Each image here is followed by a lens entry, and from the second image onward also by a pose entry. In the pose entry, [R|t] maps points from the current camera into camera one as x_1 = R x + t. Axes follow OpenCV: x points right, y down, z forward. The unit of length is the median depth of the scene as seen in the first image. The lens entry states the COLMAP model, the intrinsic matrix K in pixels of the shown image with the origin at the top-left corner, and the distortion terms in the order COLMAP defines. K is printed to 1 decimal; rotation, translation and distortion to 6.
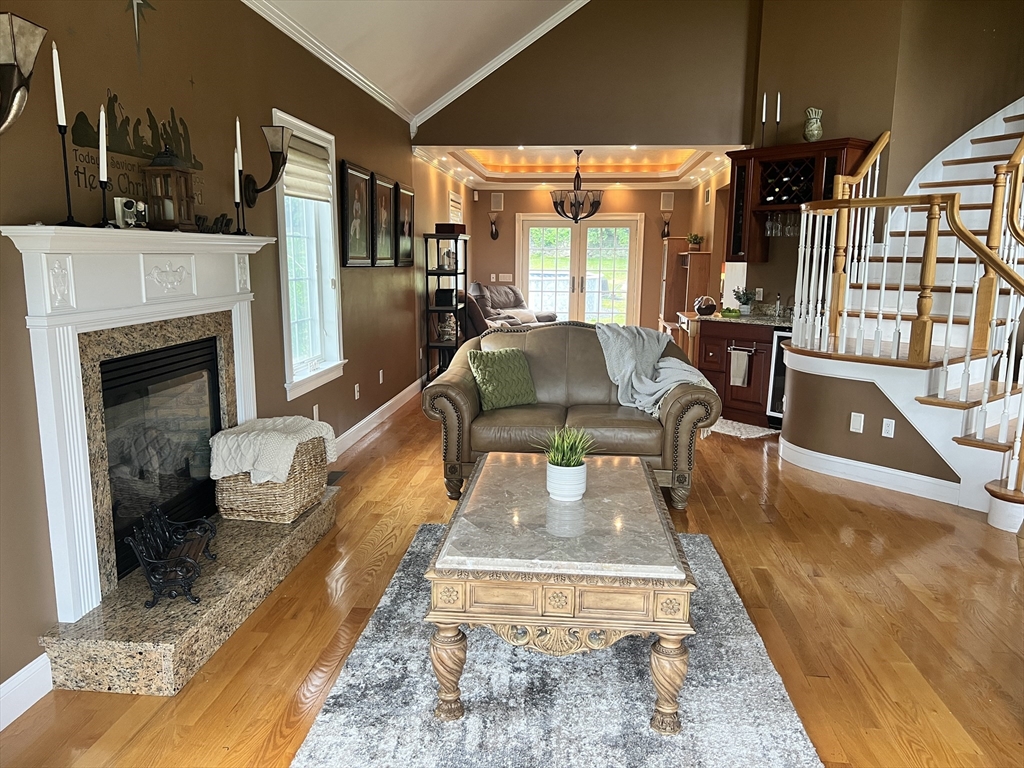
lens RADIAL K [[770.7, 0, 512.0], [0, 770.7, 384.0], [0, 0, 1]] dist [0.075305, -0.099358]
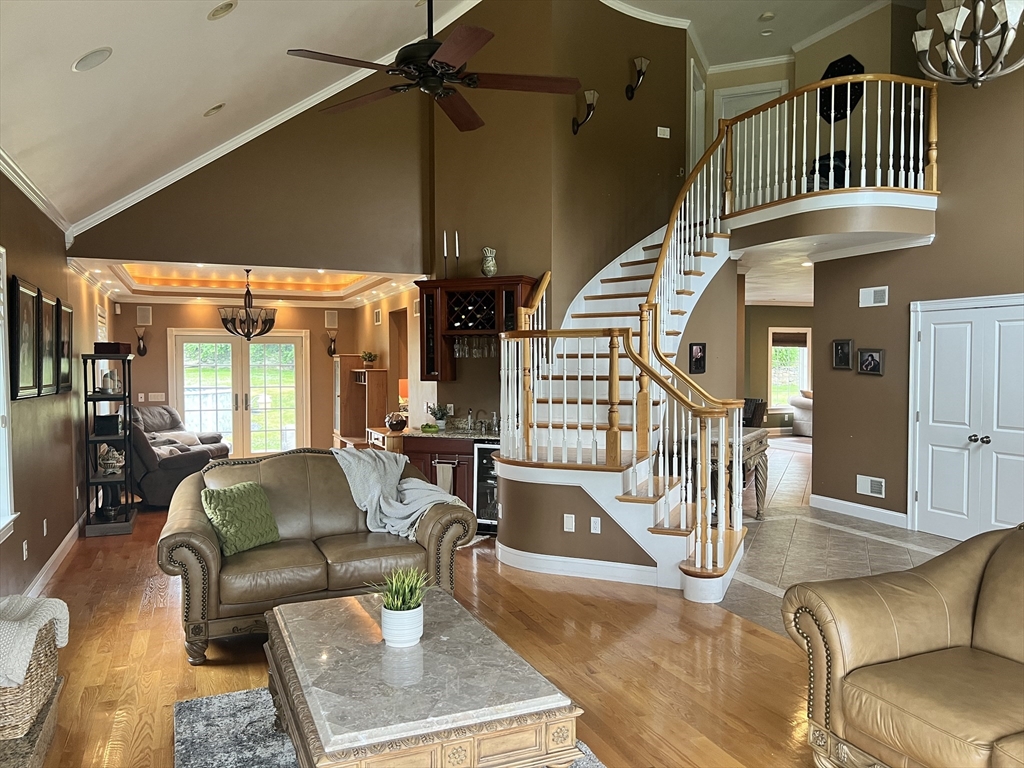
lens RADIAL K [[766.9, 0, 509.4], [0, 766.9, 384.6], [0, 0, 1]] dist [0.079291, -0.101824]
pose [[0.886141, -0.024215, 0.462782, -0.105039], [0.087196, 0.989509, -0.115189, -0.020155], [-0.455138, 0.142427, 0.878956, 0.018490]]
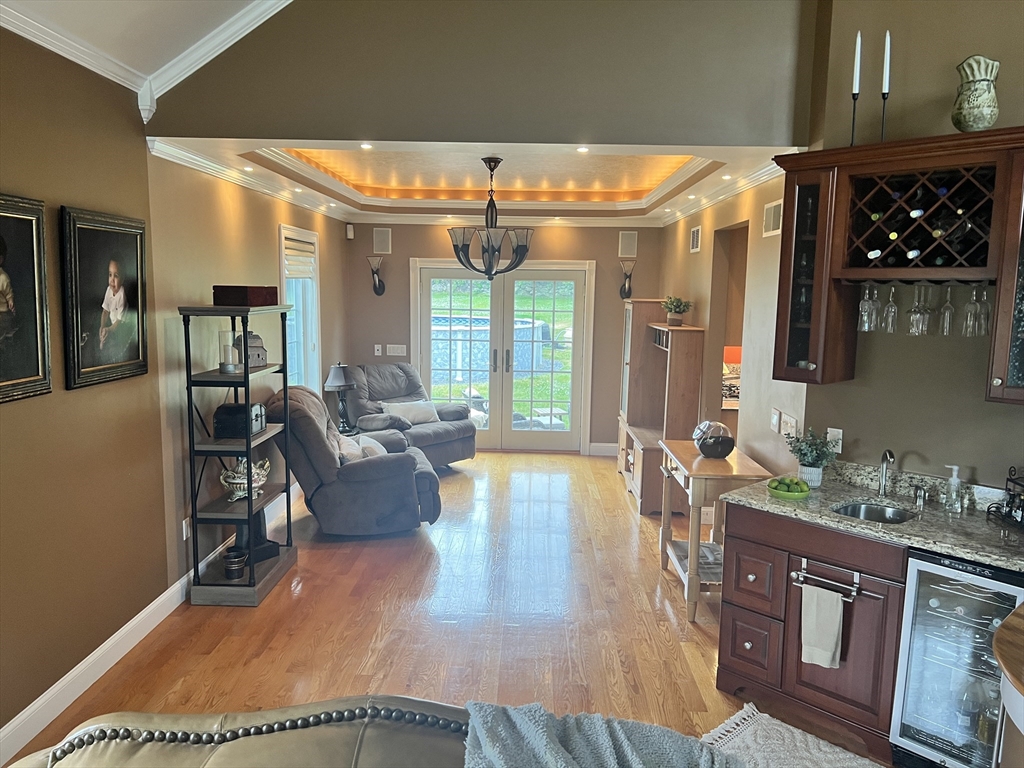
lens RADIAL K [[770.7, 0, 512.0], [0, 770.7, 384.0], [0, 0, 1]] dist [0.075305, -0.099358]
pose [[0.997498, -0.000757, 0.070685, 0.077952], [0.003578, 0.999201, -0.039802, -0.136329], [-0.070598, 0.039955, 0.996704, 0.527398]]
